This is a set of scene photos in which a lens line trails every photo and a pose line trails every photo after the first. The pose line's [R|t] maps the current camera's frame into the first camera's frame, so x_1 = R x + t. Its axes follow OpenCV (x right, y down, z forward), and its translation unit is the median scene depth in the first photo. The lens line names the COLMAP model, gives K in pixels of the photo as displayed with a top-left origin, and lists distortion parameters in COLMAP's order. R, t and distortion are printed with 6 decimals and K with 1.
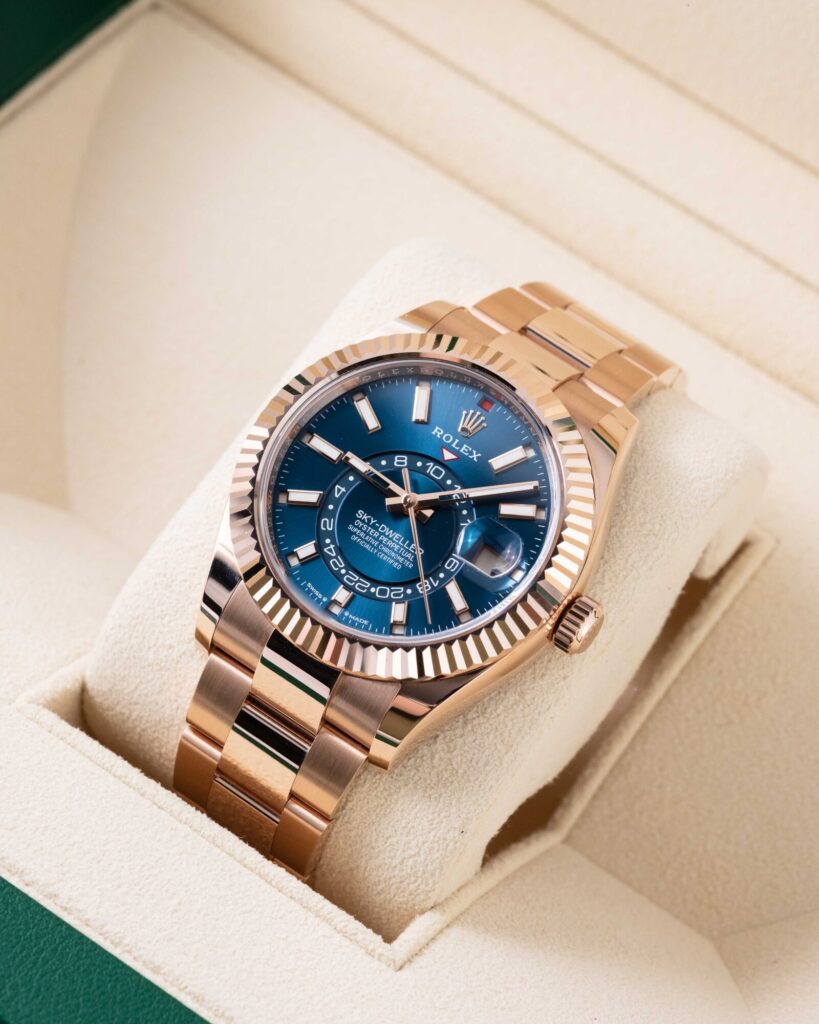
lens RADIAL K [[5641.2, 0, 408.0], [0, 5641.2, 511.4], [0, 0, 1]] dist [0.062995, 0.000000]
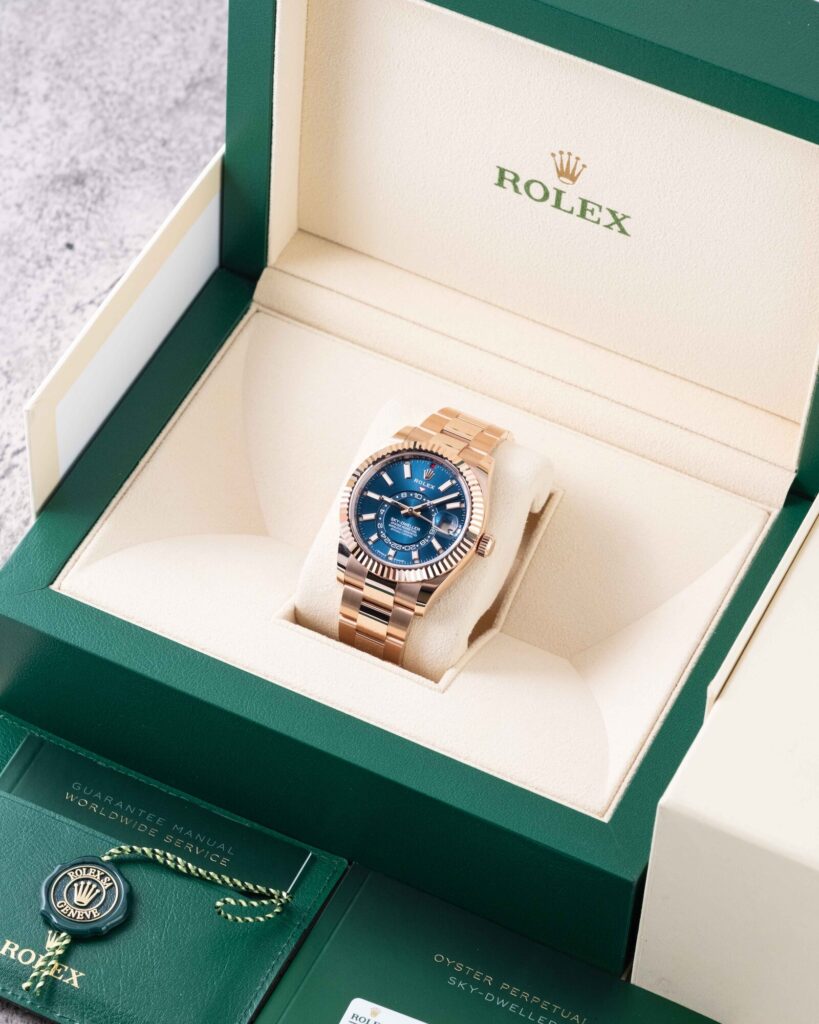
lens RADIAL K [[5641.2, 0, 410.0], [0, 5641.2, 512.2], [0, 0, 1]] dist [0.062995, 0.000000]
pose [[0.980443, -0.196797, -0.001591, 0.003799], [0.196770, 0.980094, 0.026406, -0.066806], [-0.003638, -0.026203, 0.999650, -1.499707]]
